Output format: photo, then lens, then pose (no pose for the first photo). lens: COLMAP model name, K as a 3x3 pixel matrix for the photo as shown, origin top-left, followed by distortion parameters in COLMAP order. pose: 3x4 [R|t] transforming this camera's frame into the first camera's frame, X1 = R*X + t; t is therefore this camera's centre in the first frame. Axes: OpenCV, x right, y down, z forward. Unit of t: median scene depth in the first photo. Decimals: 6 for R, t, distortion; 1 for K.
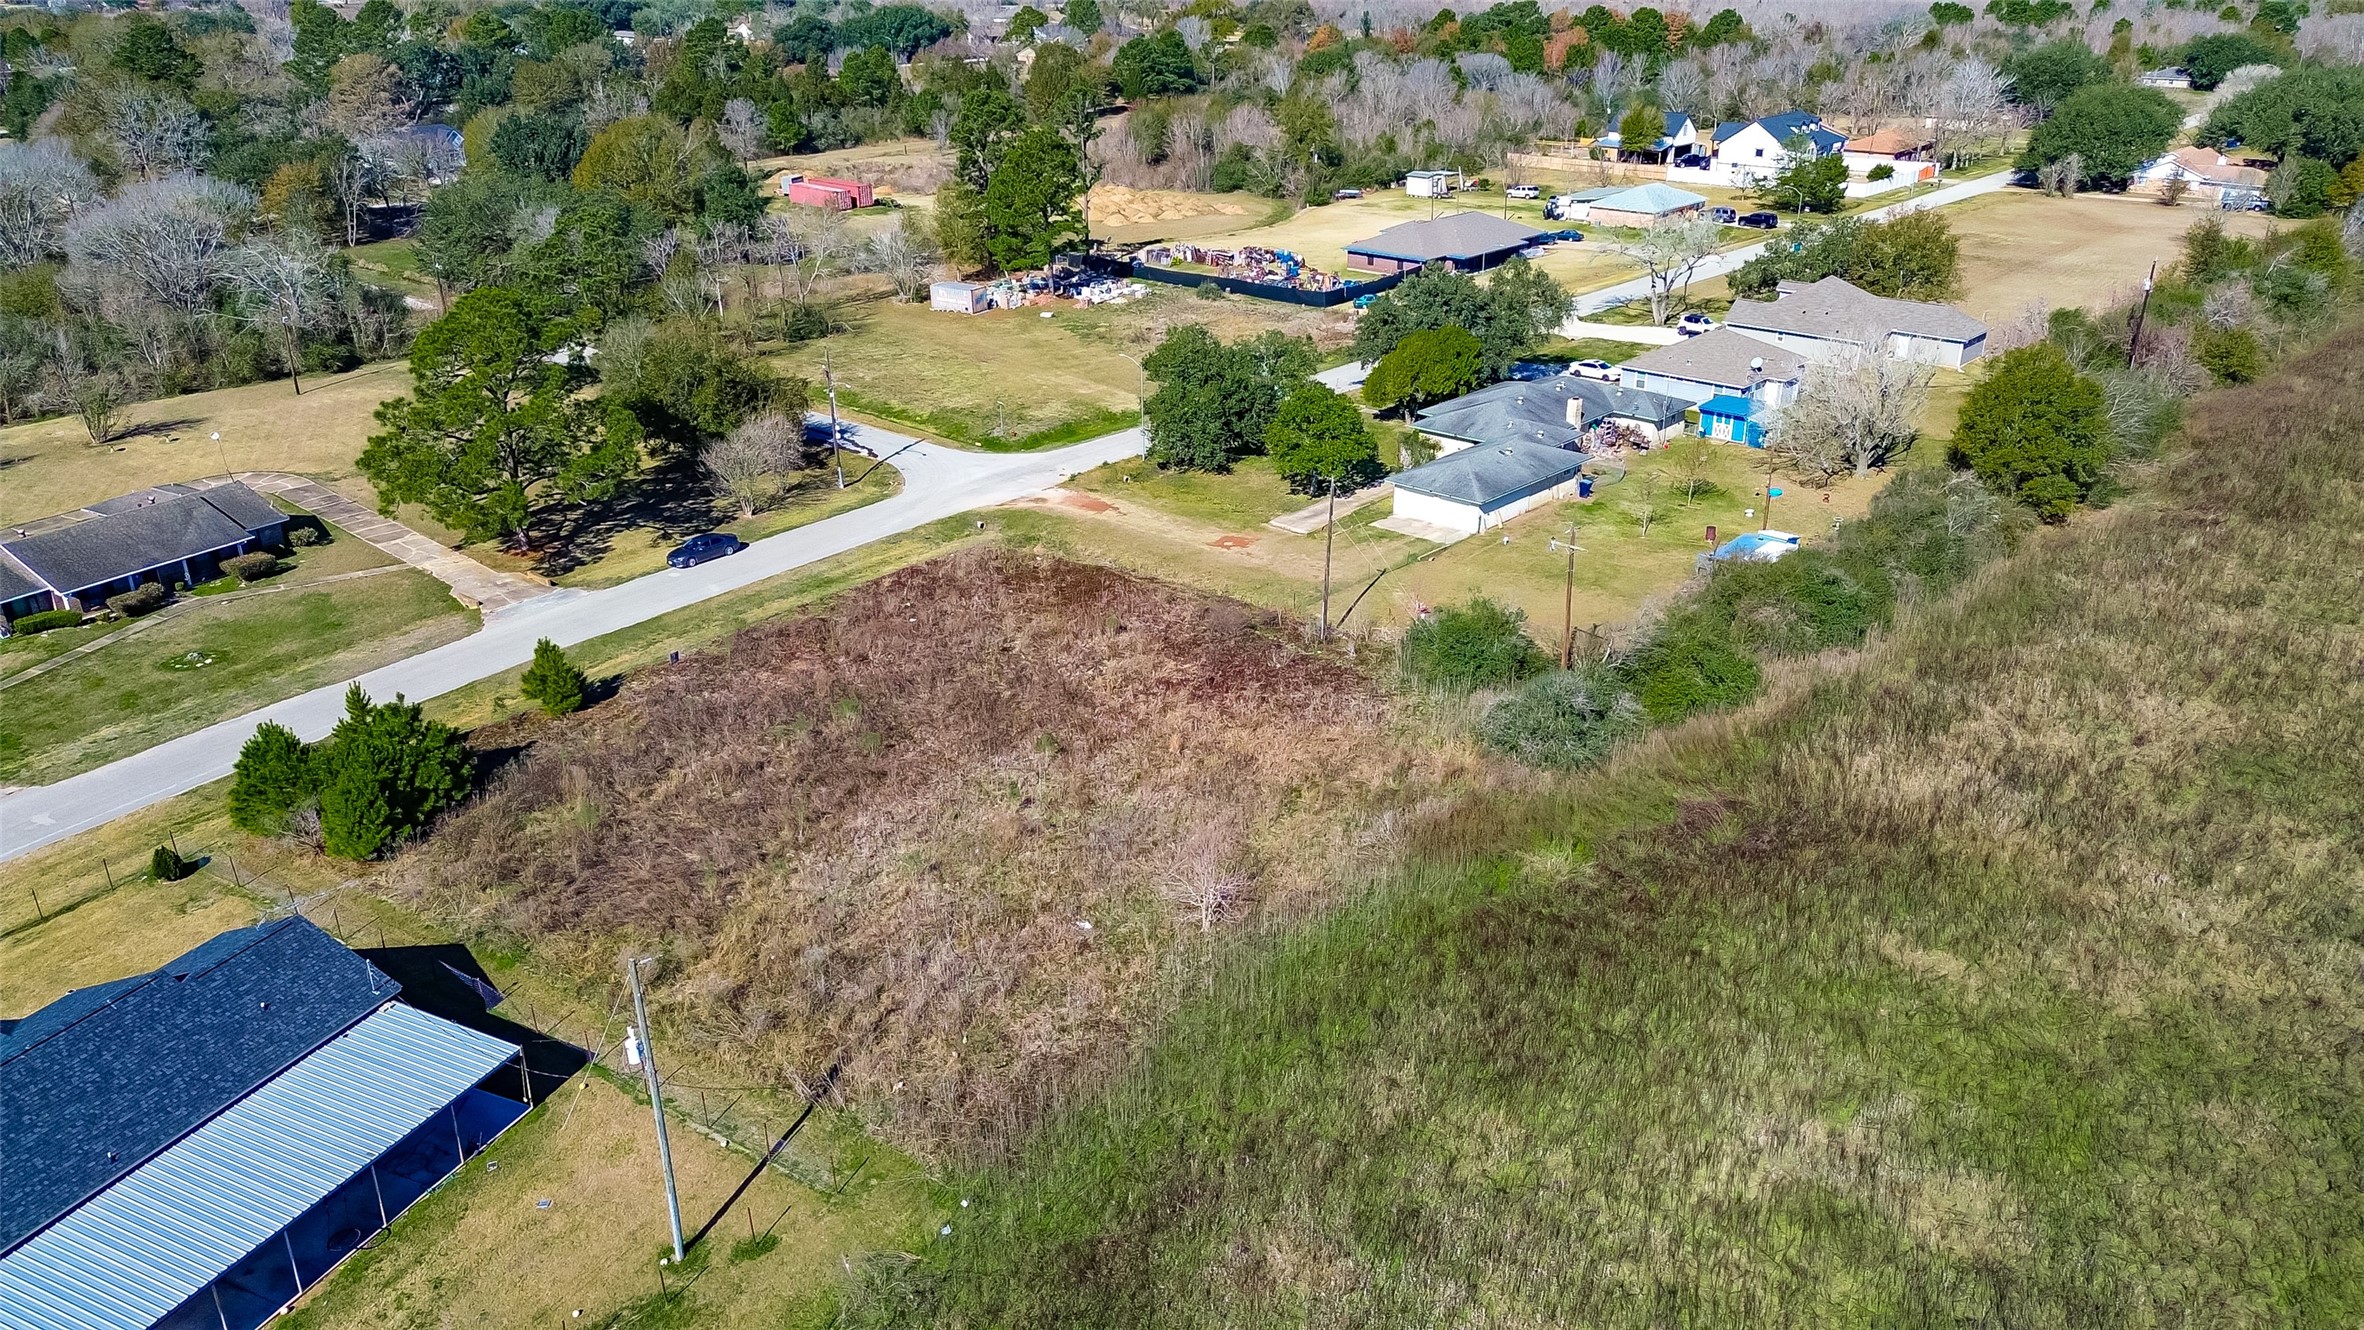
lens RADIAL K [[1645.2, 0, 1184.2], [0, 1645.2, 705.5], [0, 0, 1]] dist [0.073701, -0.060739]
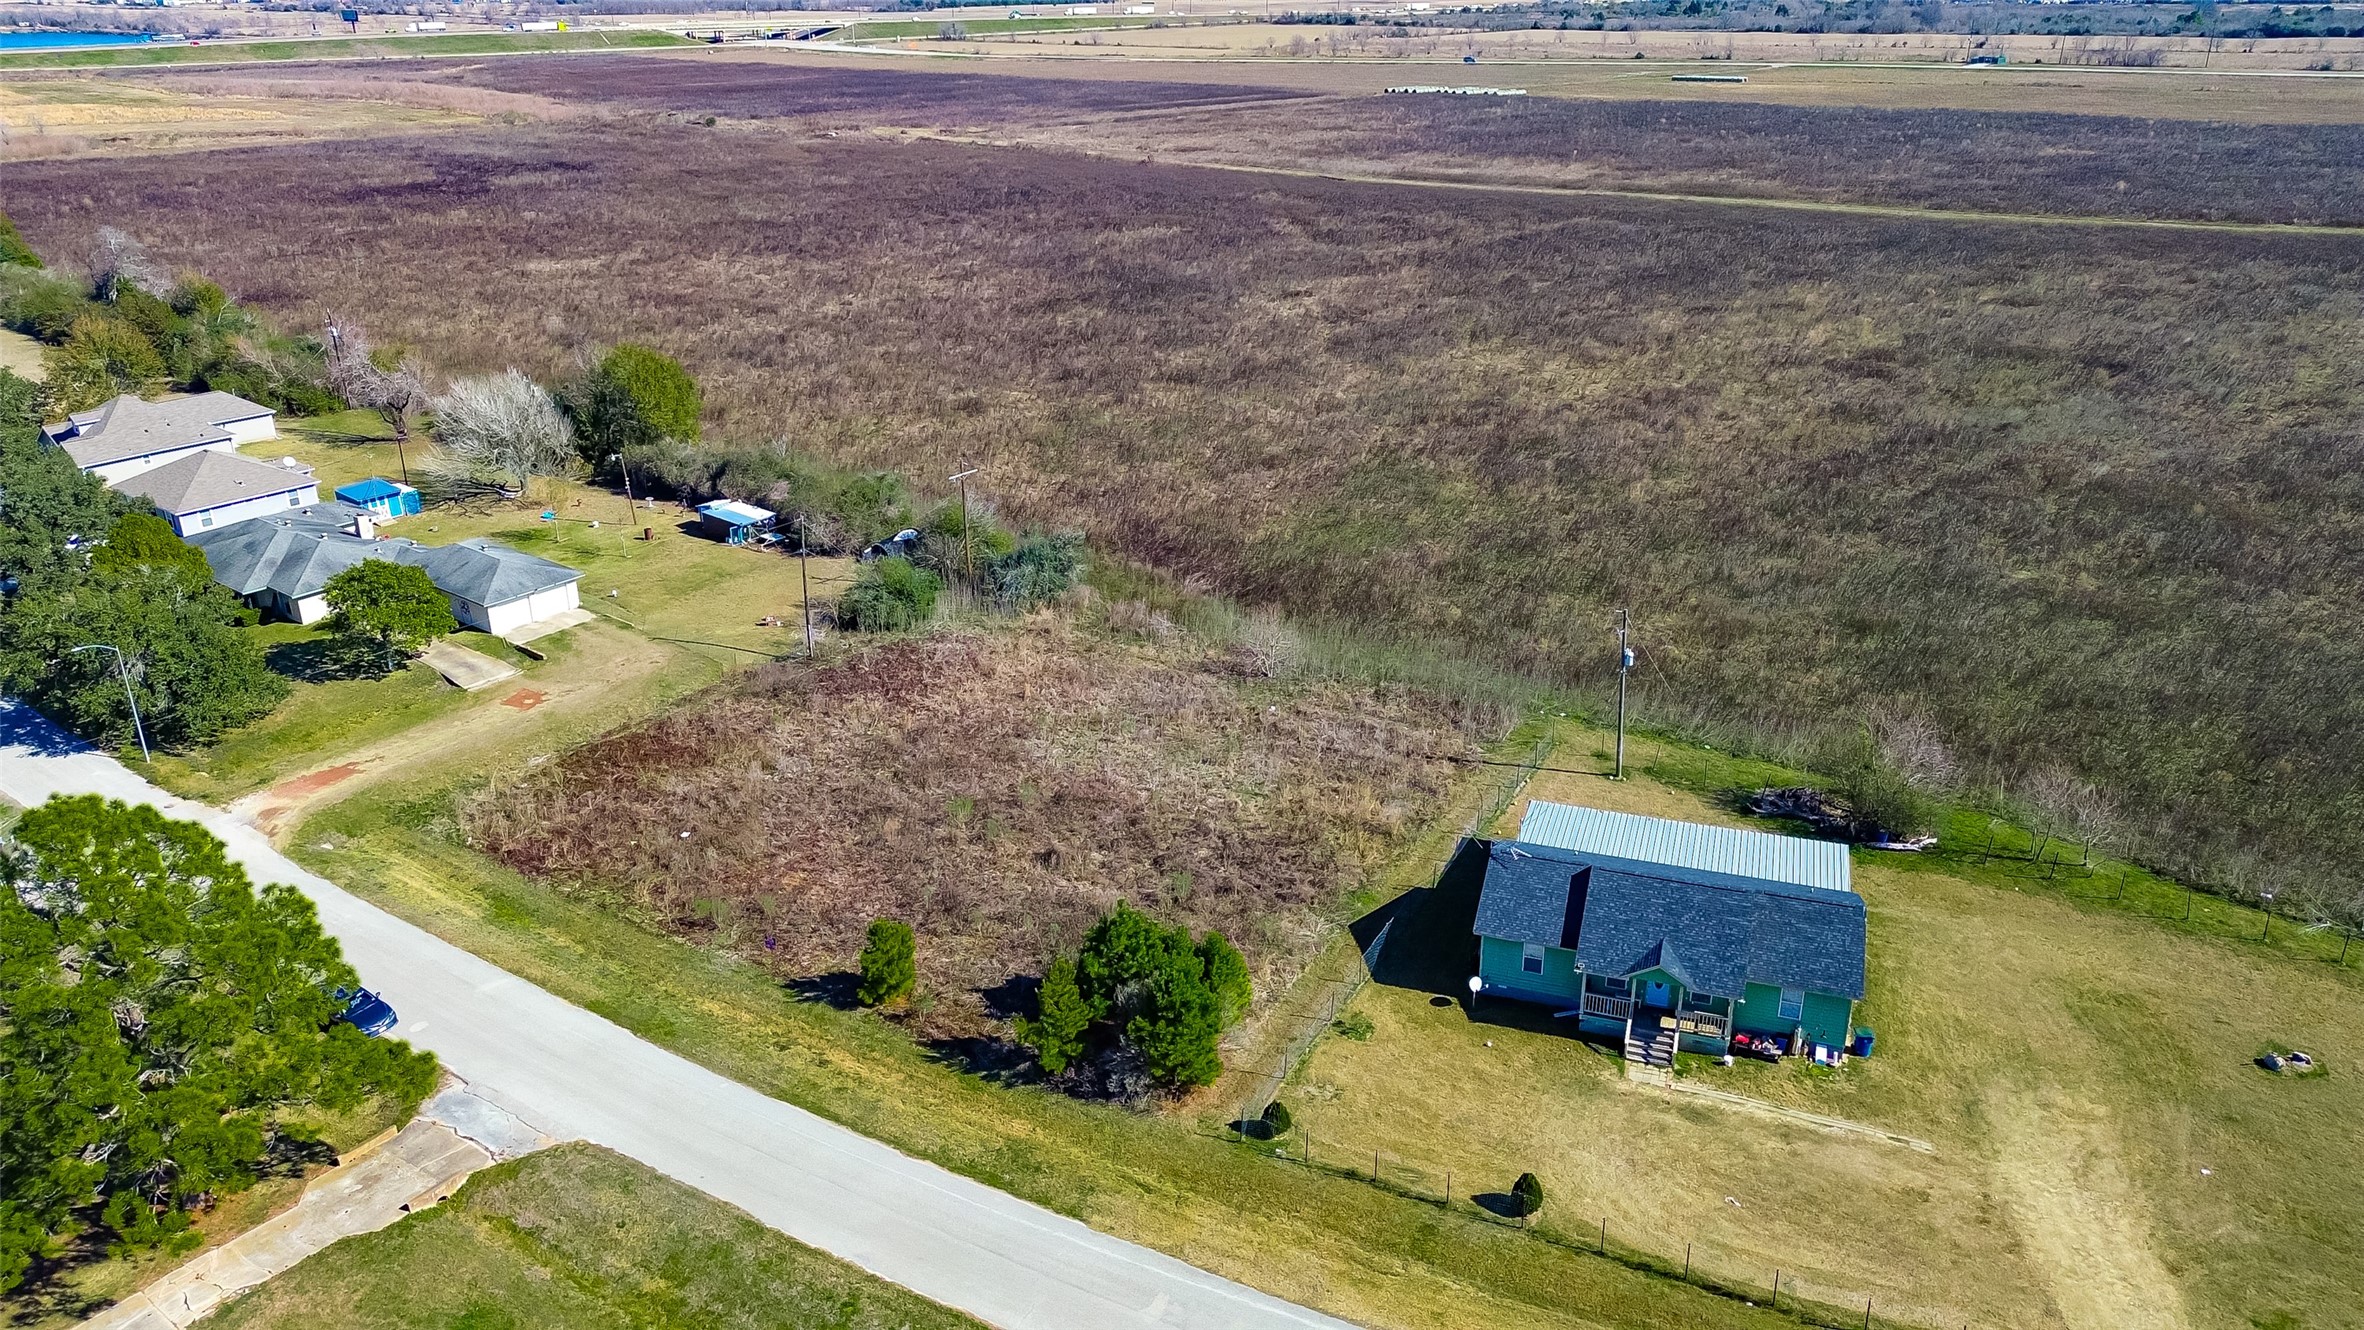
lens RADIAL K [[1657.4, 0, 1182.0], [0, 1657.4, 665.0], [0, 0, 1]] dist [0.059585, -0.049507]
pose [[-0.087683, -0.377952, 0.921664, -0.960094], [0.435512, 0.817574, 0.376699, -0.340425], [-0.895902, 0.434426, 0.092916, 0.602696]]
